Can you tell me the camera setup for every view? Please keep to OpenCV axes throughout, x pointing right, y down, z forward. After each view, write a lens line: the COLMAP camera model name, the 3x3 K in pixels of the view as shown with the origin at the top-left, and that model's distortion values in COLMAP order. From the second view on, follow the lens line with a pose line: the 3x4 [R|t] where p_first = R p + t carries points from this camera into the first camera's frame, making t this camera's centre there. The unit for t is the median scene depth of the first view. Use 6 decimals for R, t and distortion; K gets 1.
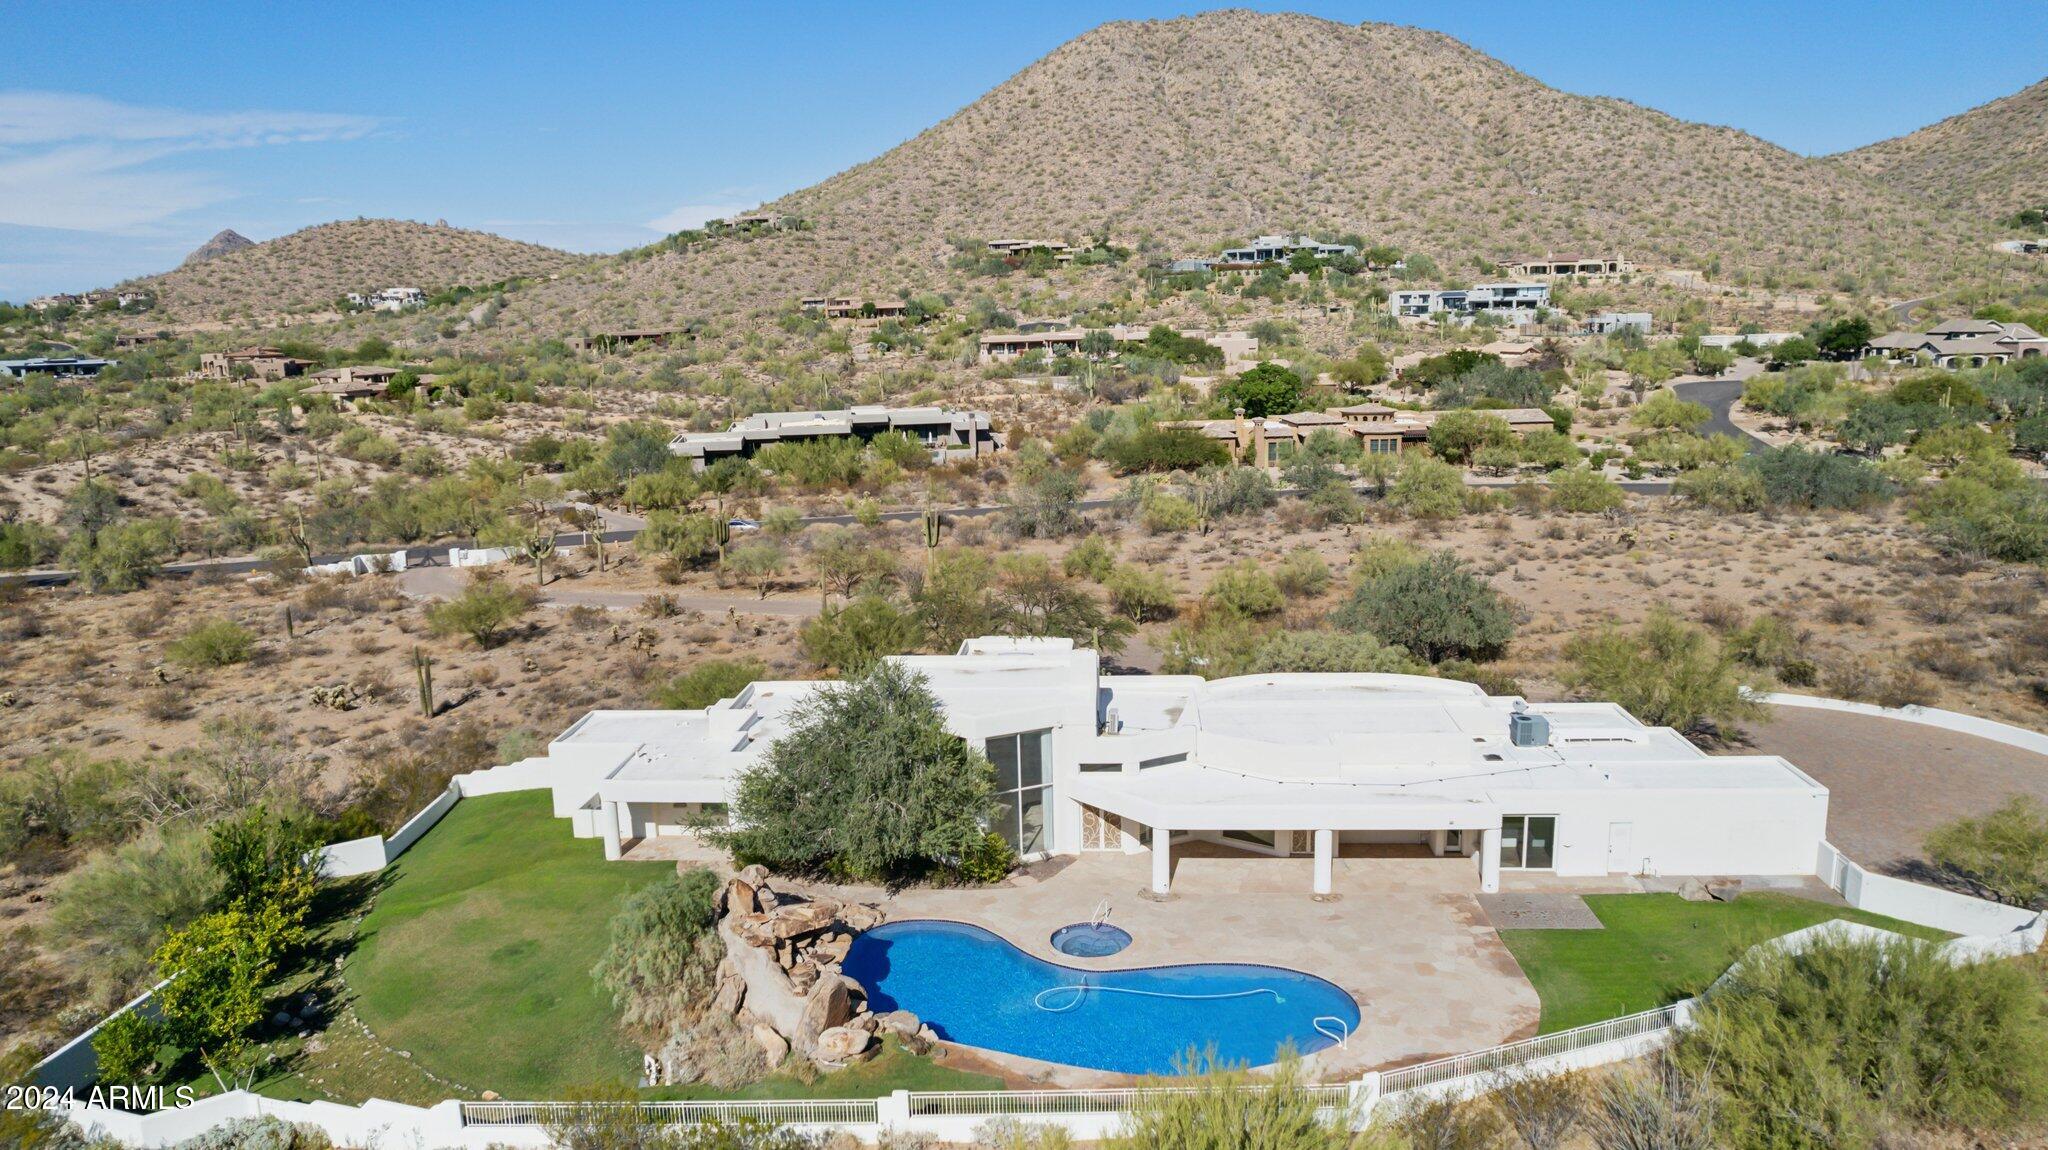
lens RADIAL K [[1380.8, 0, 1014.6], [0, 1380.8, 575.0], [0, 0, 1]] dist [-0.066246, 0.051327]
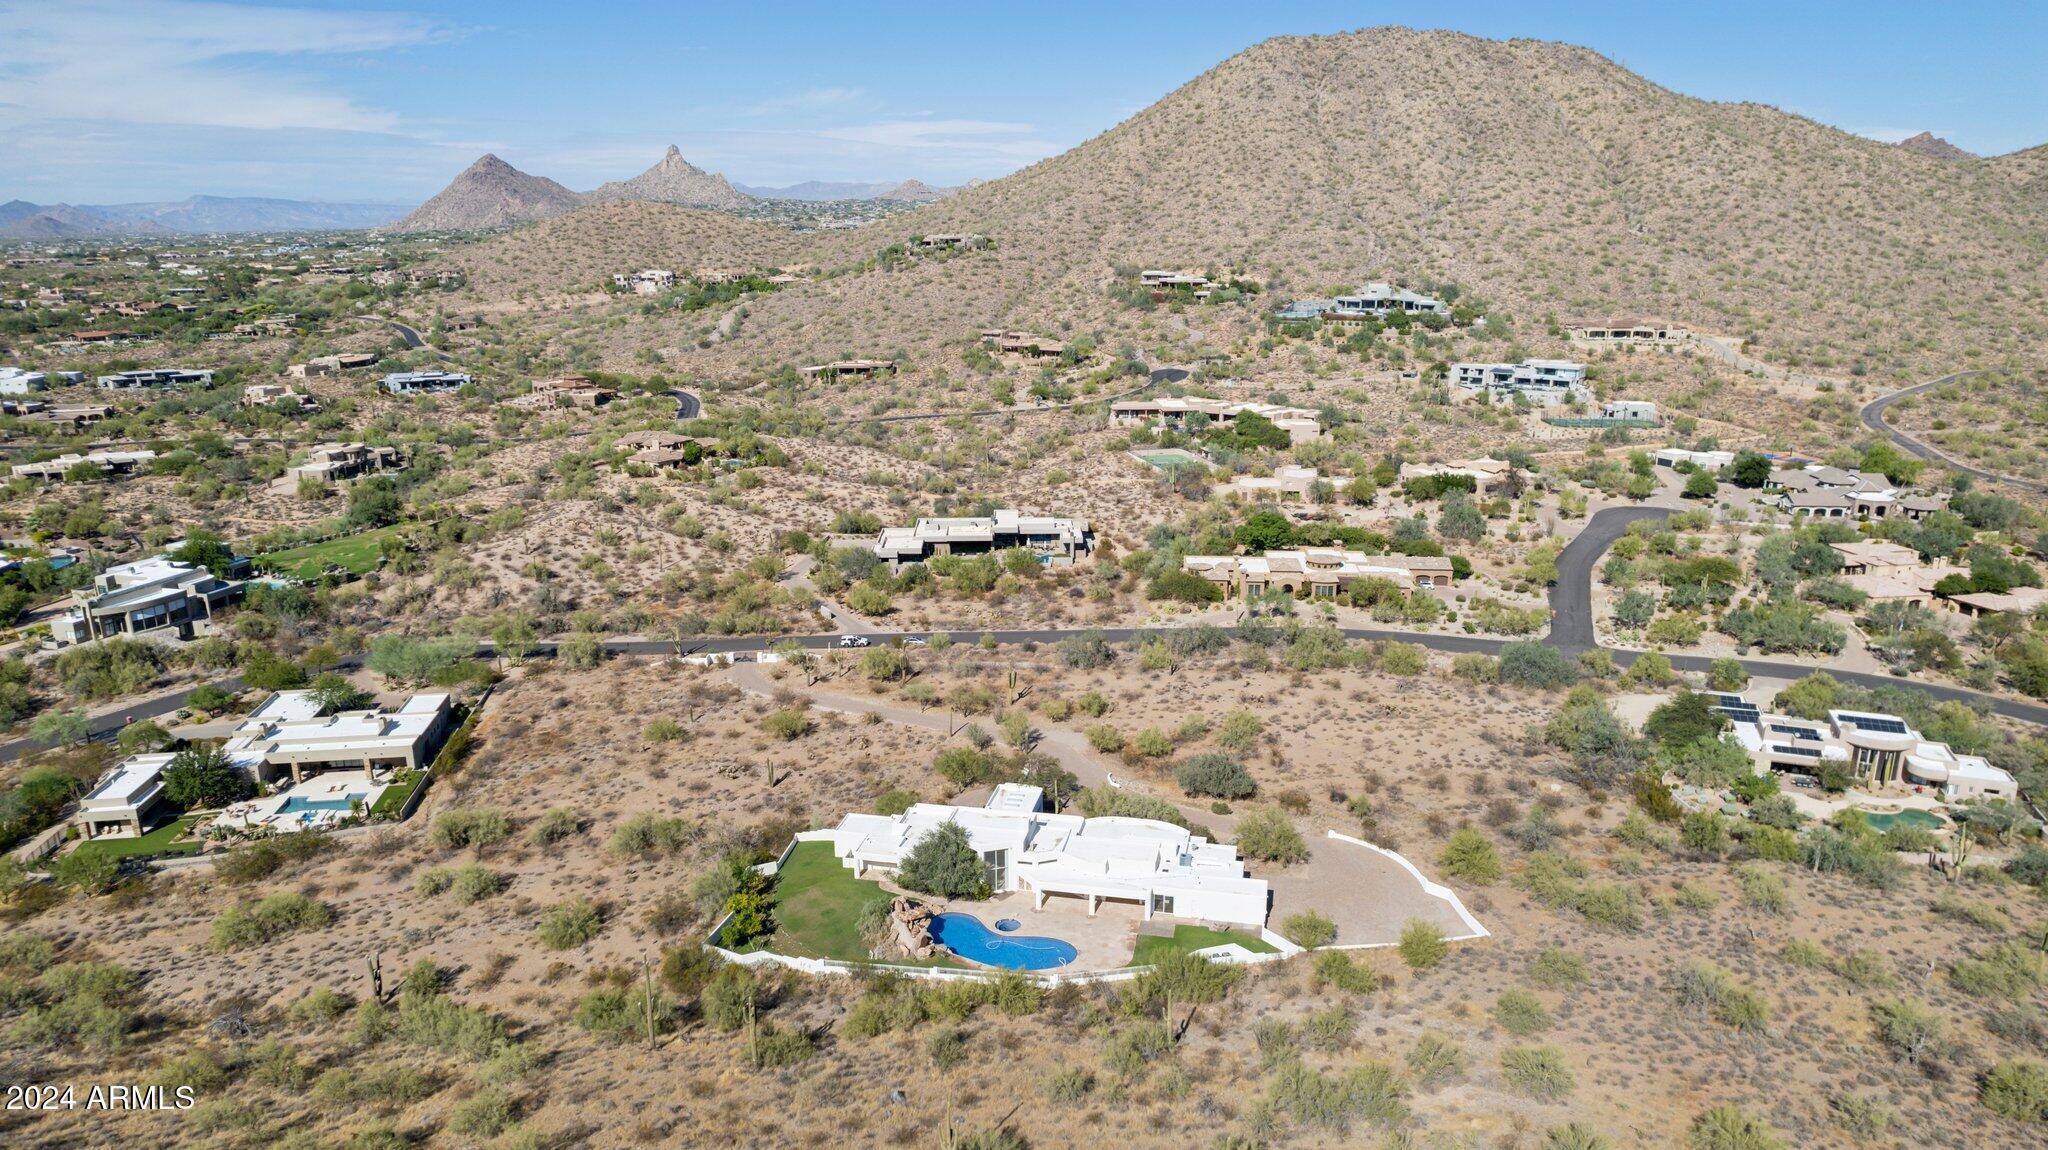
lens RADIAL K [[1324.8, 0, 1015.3], [0, 1324.8, 579.4], [0, 0, 1]] dist [-0.074107, 0.067029]
pose [[0.990032, 0.055484, -0.129451, 0.053415], [-0.045439, 0.995815, 0.079299, -0.097229], [0.133309, -0.072626, 0.988410, -0.245144]]
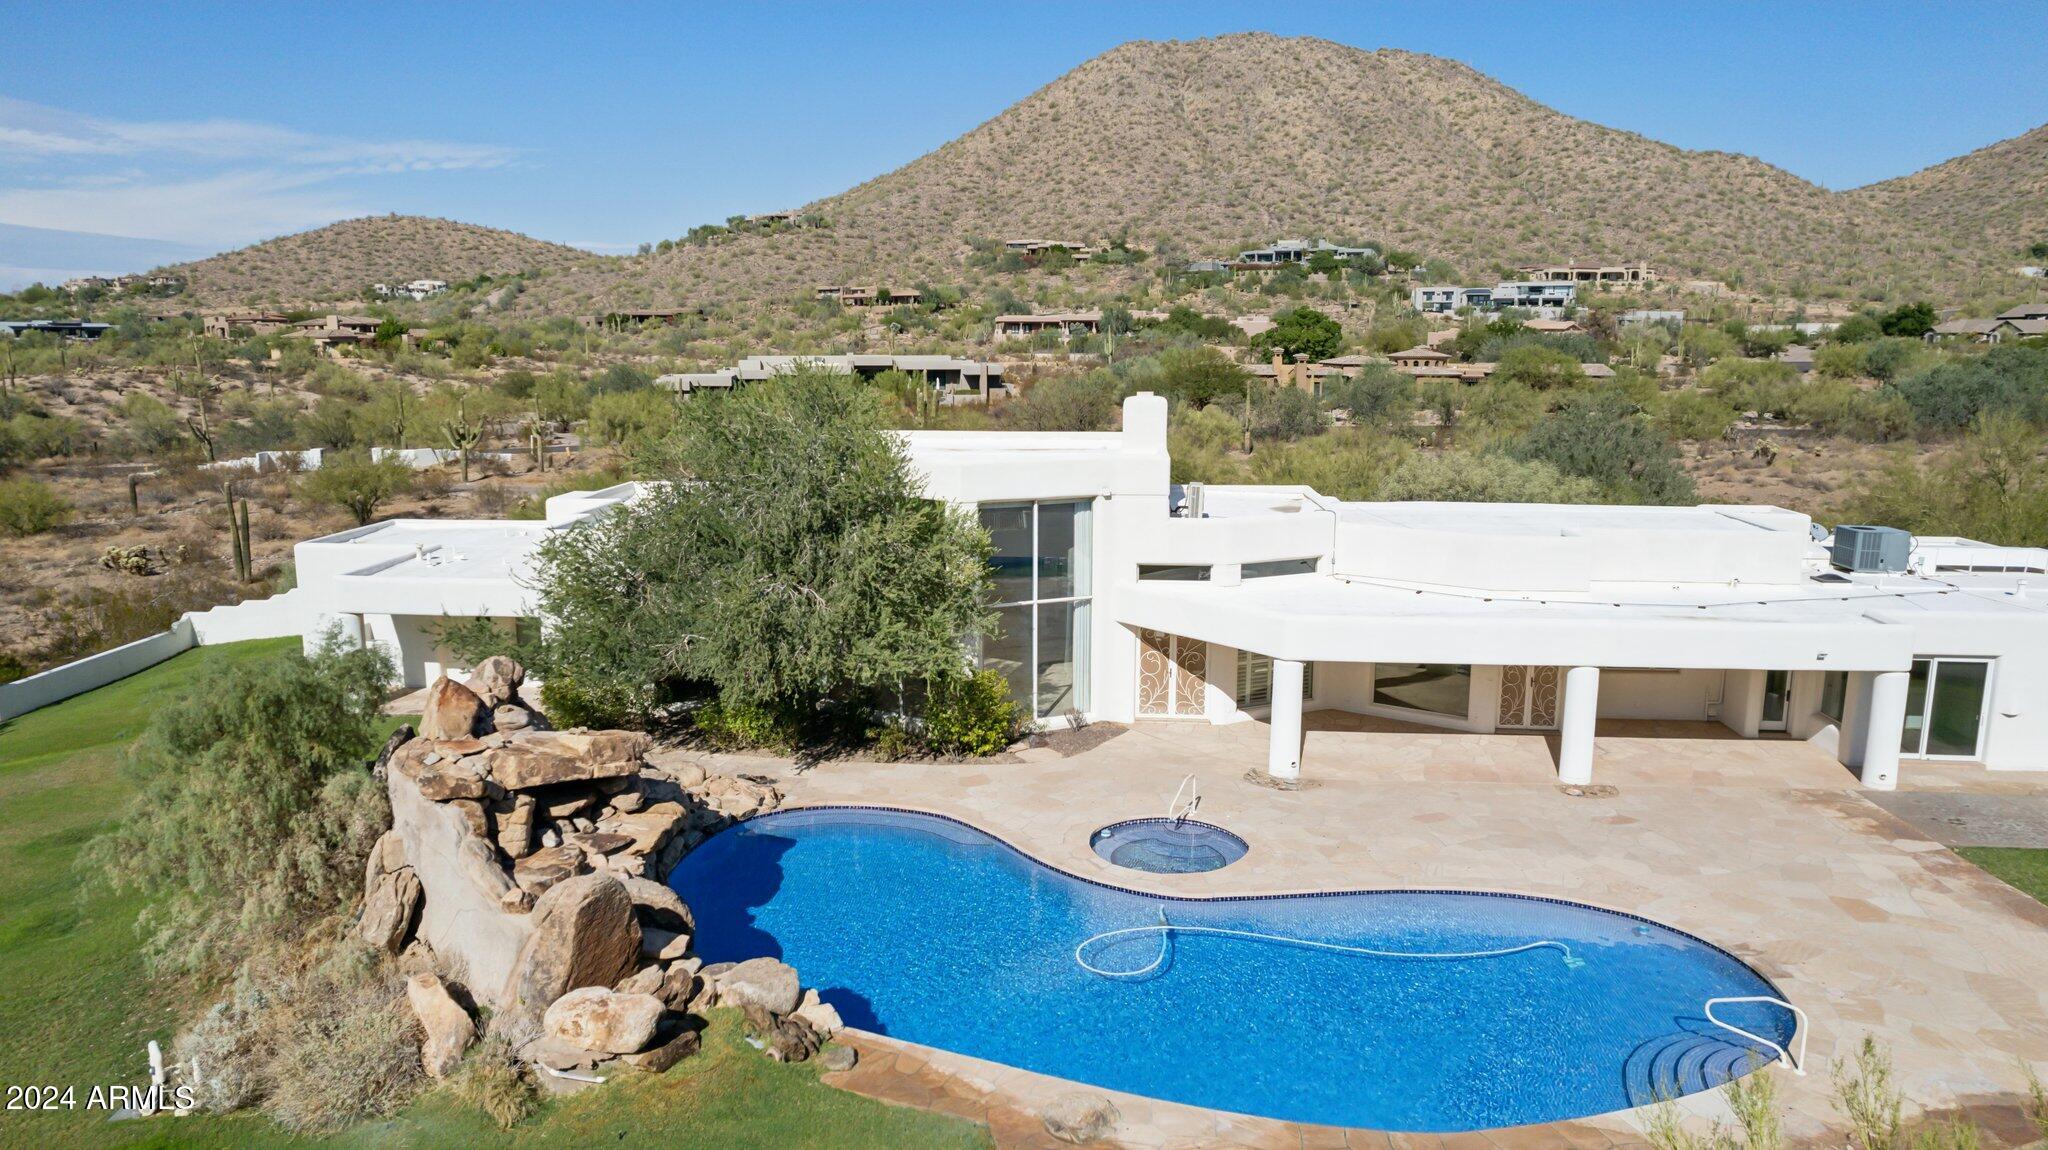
lens RADIAL K [[1324.8, 0, 1016.9], [0, 1324.8, 576.1], [0, 0, 1]] dist [-0.074107, 0.067029]
pose [[0.999603, 0.027824, -0.004483, -0.000270], [-0.027882, 0.999521, -0.013441, 0.022213], [0.004106, 0.013561, 0.999900, 0.064545]]
